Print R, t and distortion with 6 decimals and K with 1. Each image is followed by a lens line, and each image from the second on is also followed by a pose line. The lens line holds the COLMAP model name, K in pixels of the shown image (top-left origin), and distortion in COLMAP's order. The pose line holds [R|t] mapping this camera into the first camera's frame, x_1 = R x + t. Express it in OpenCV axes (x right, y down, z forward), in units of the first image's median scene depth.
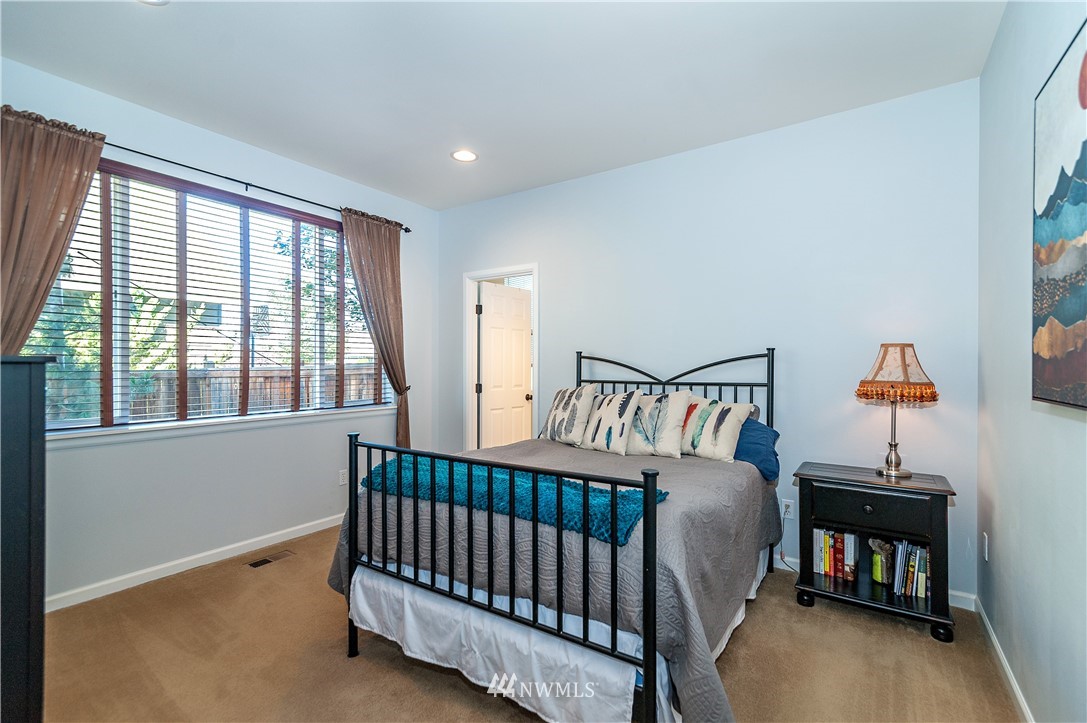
lens RADIAL K [[490.6, 0, 540.3], [0, 490.6, 363.8], [0, 0, 1]] dist [-0.000846, -0.000368]
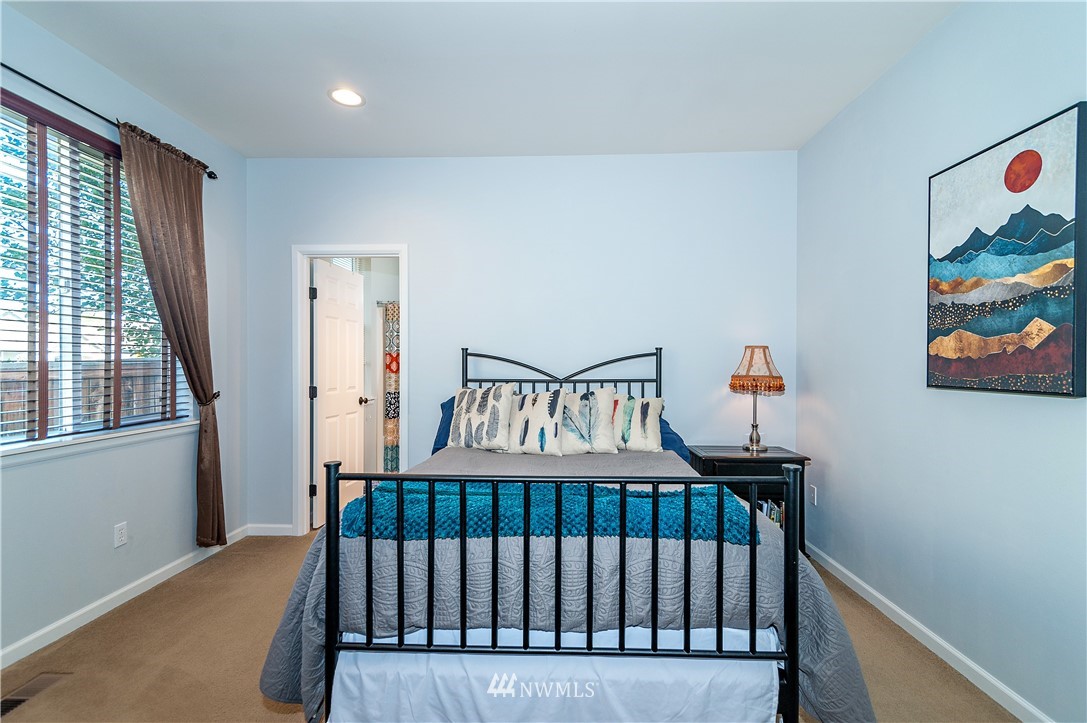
lens RADIAL K [[493.1, 0, 539.1], [0, 493.1, 364.4], [0, 0, 1]] dist [0.005274, -0.000084]
pose [[0.847081, -0.002119, 0.531460, -0.359040], [-0.000752, 0.999986, 0.005186, 0.000517], [-0.531463, -0.004792, 0.847068, 0.184575]]
